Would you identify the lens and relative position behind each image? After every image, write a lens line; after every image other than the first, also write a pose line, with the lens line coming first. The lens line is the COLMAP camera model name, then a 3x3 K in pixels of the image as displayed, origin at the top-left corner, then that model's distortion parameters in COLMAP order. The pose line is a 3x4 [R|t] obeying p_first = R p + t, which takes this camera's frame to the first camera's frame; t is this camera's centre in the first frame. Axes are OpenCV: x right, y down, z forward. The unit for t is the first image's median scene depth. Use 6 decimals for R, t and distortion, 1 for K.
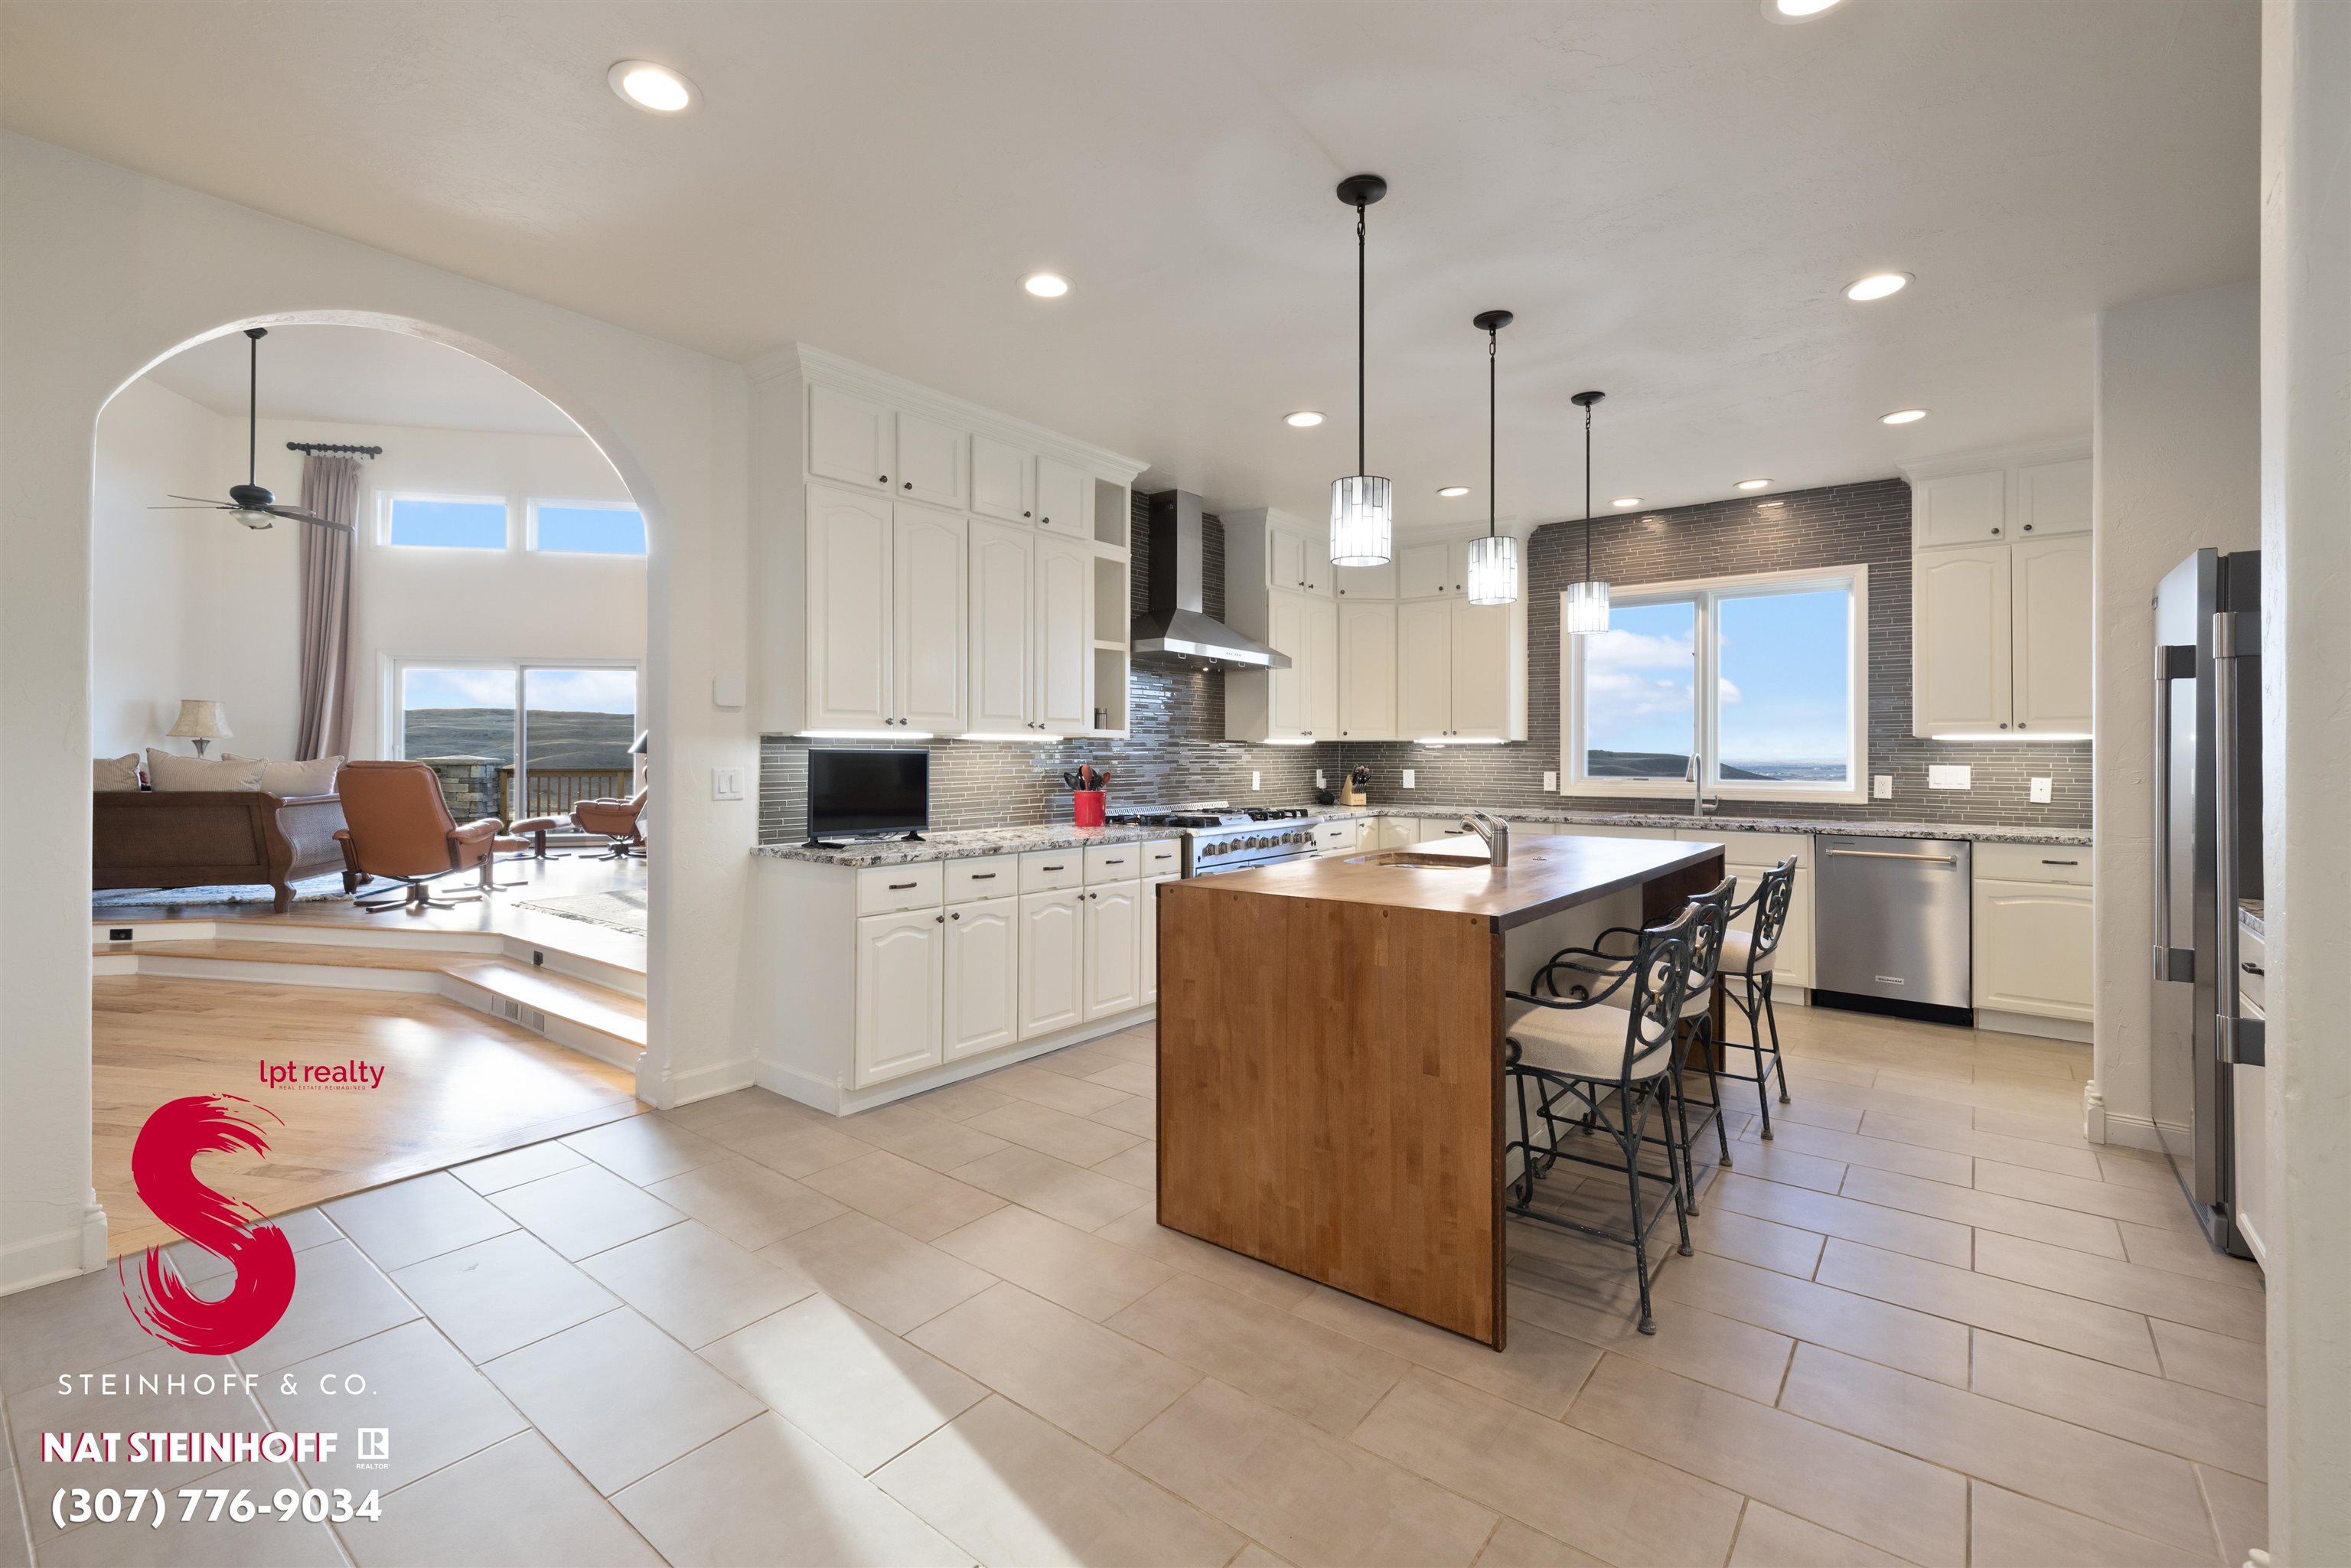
lens RADIAL K [[1016.4, 0, 1175.1], [0, 1016.4, 749.6], [0, 0, 1]] dist [0.014022, 0.000164]
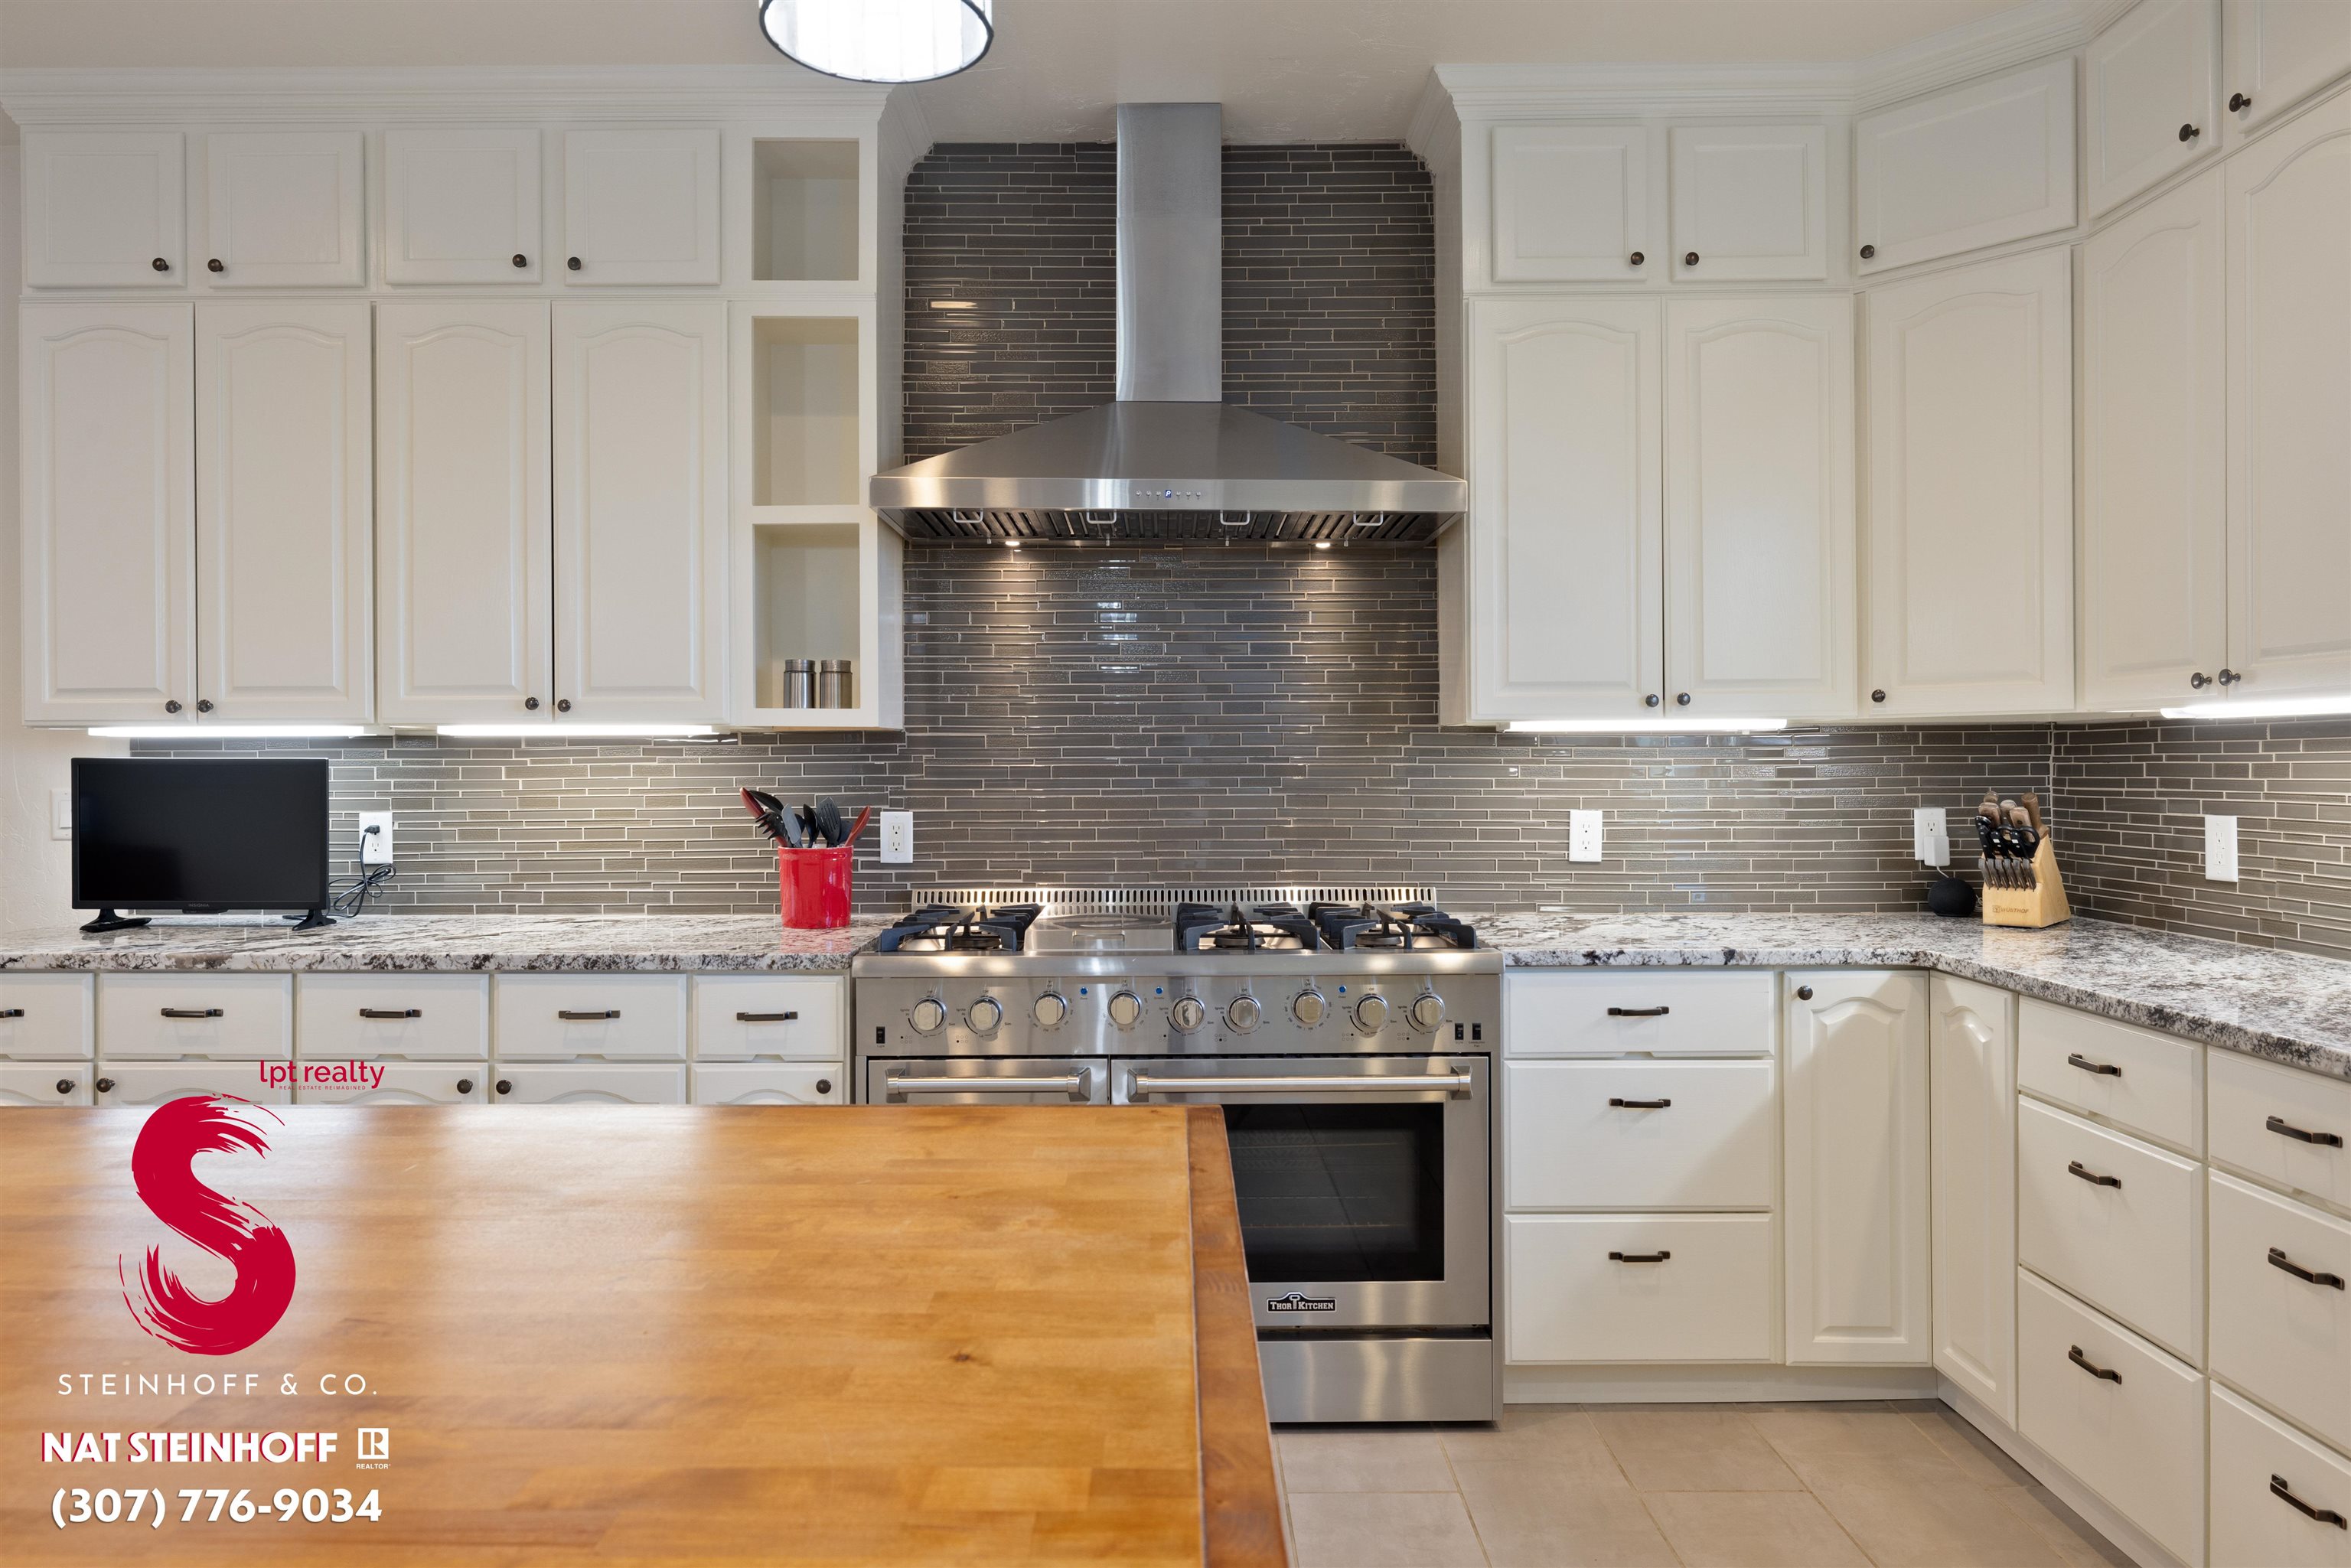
lens RADIAL K [[1461.9, 0, 1174.4], [0, 1461.9, 761.4], [0, 0, 1]] dist [-0.000266, 0.000146]
pose [[0.619273, -0.003400, -0.785168, 0.534073], [0.006207, 0.999981, 0.000565, 0.003850], [0.785151, -0.005224, 0.619282, 0.749100]]
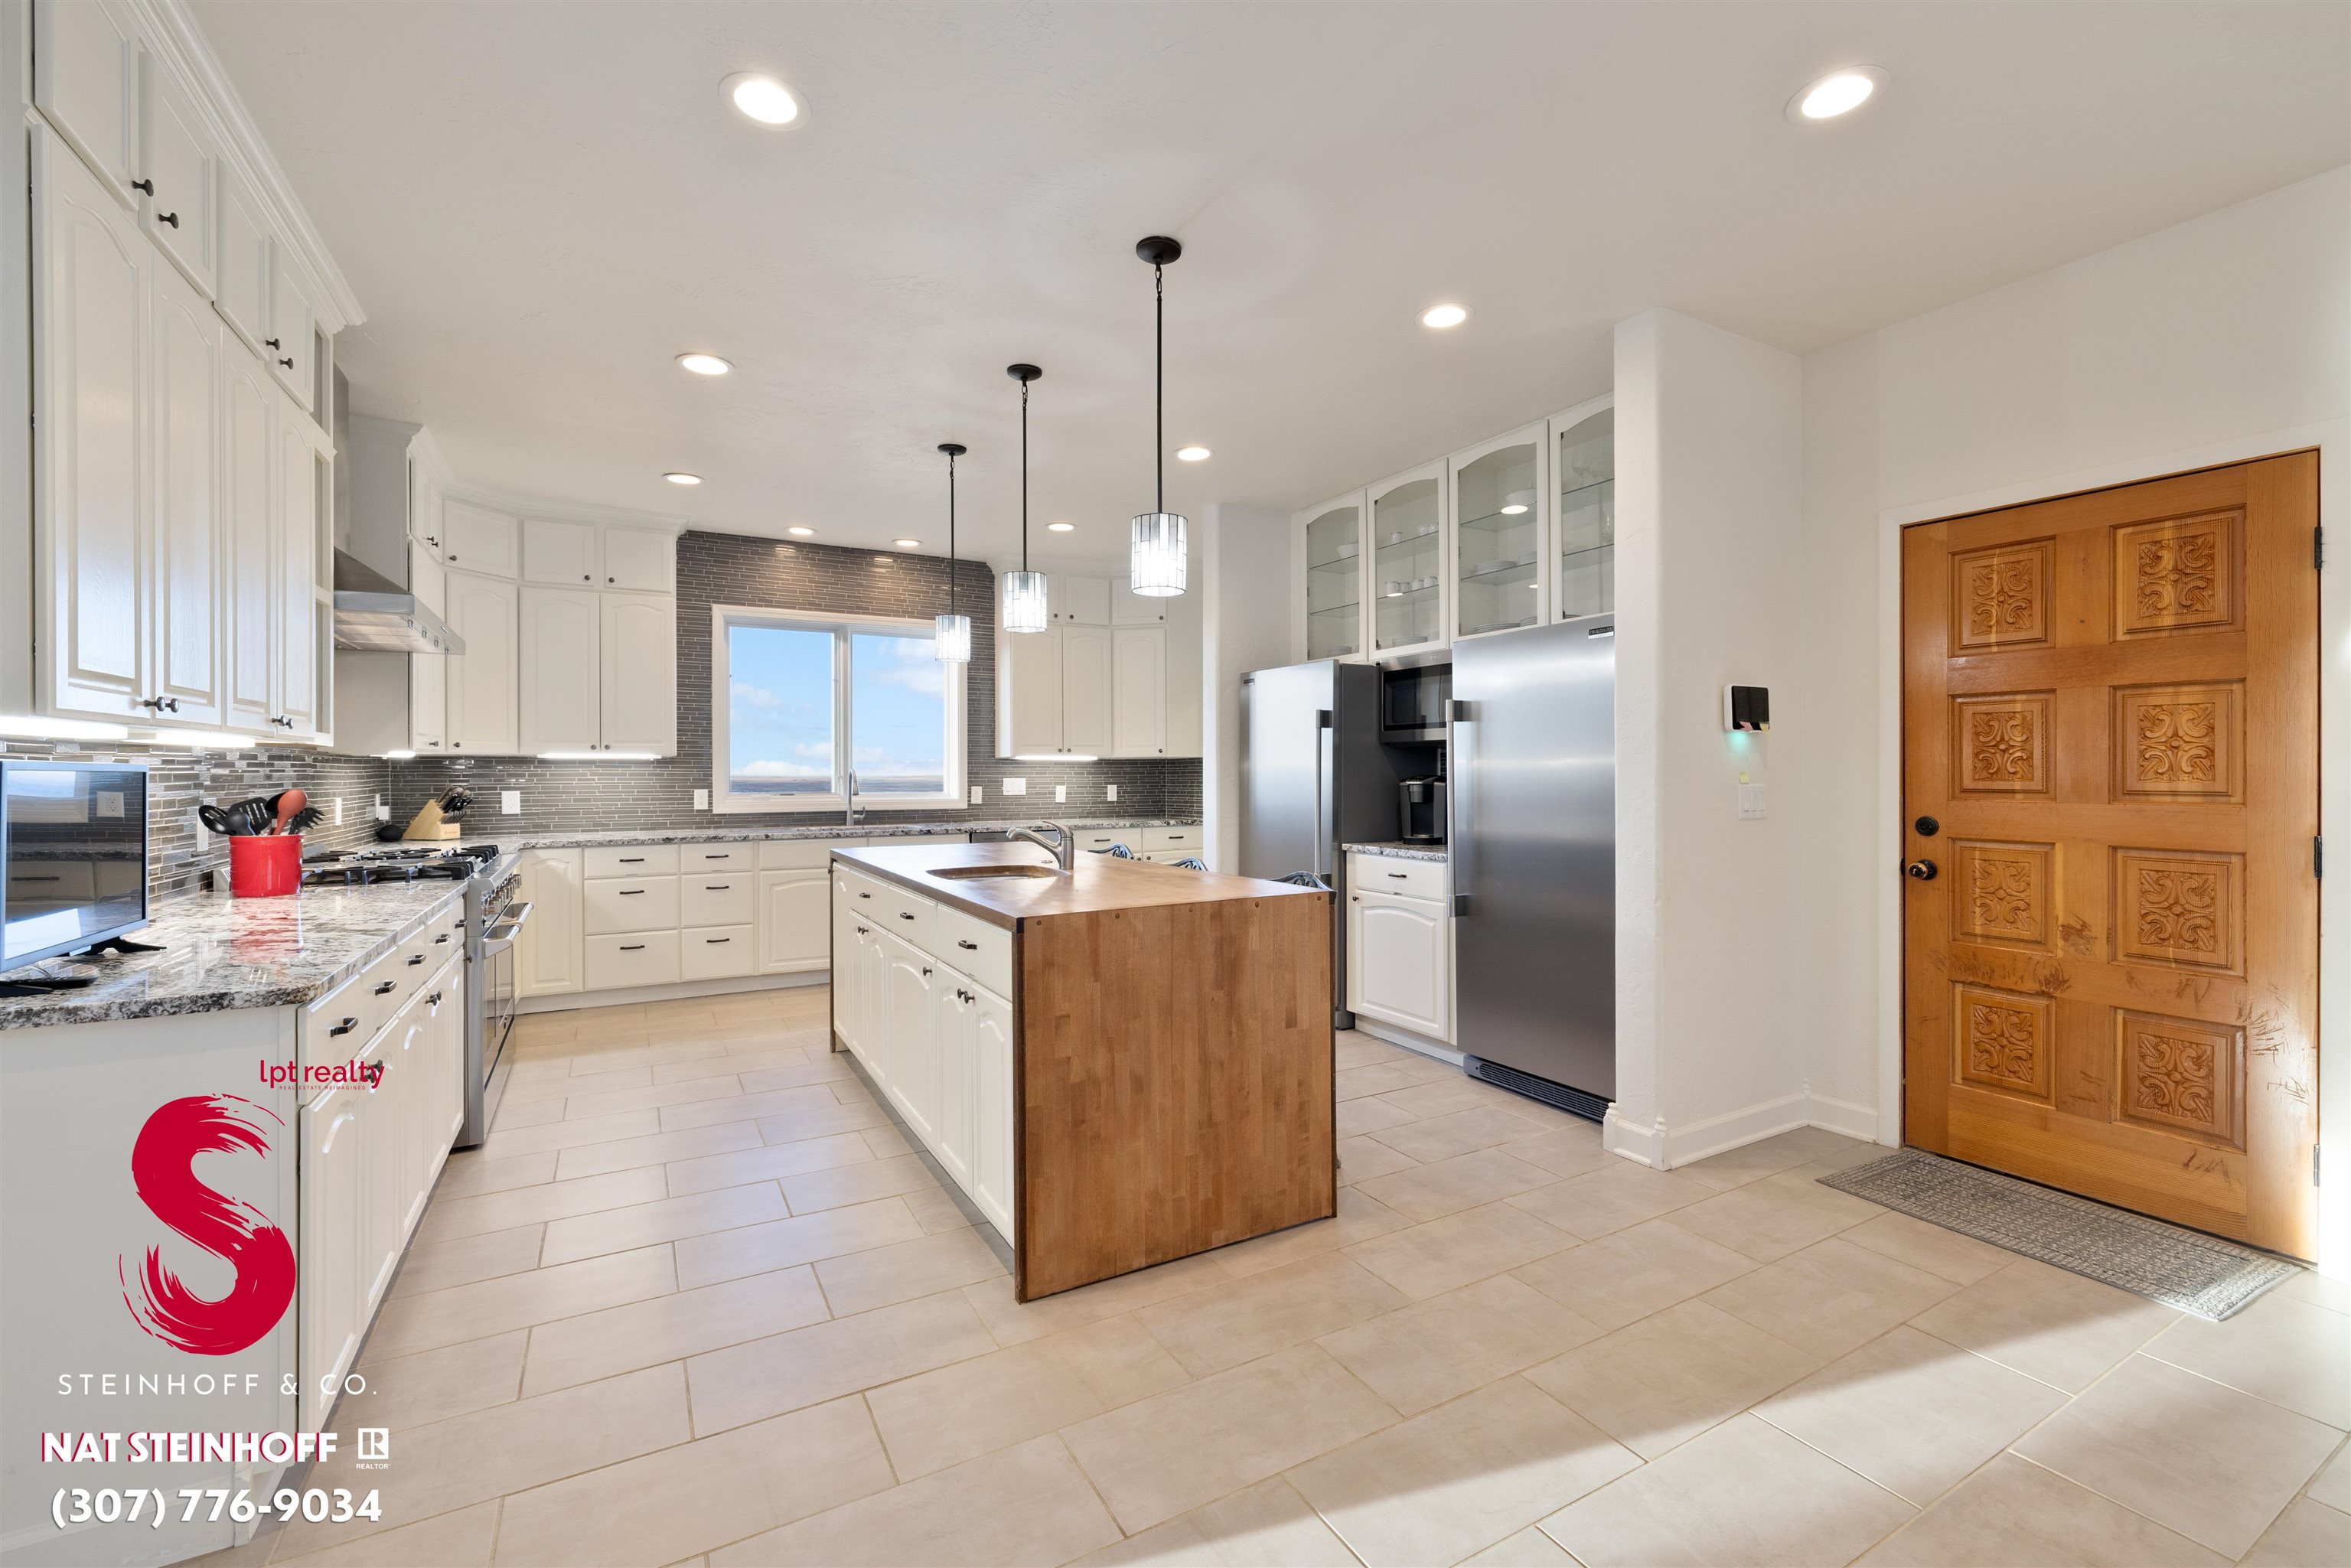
lens RADIAL K [[983.5, 0, 1168.3], [0, 983.5, 775.4], [0, 0, 1]] dist [0.000948, 0.000191]
pose [[0.390678, -0.006989, 0.920501, -0.414129], [-0.000138, 0.999971, 0.007651, 0.001762], [-0.920527, -0.003116, 0.390665, 0.307651]]
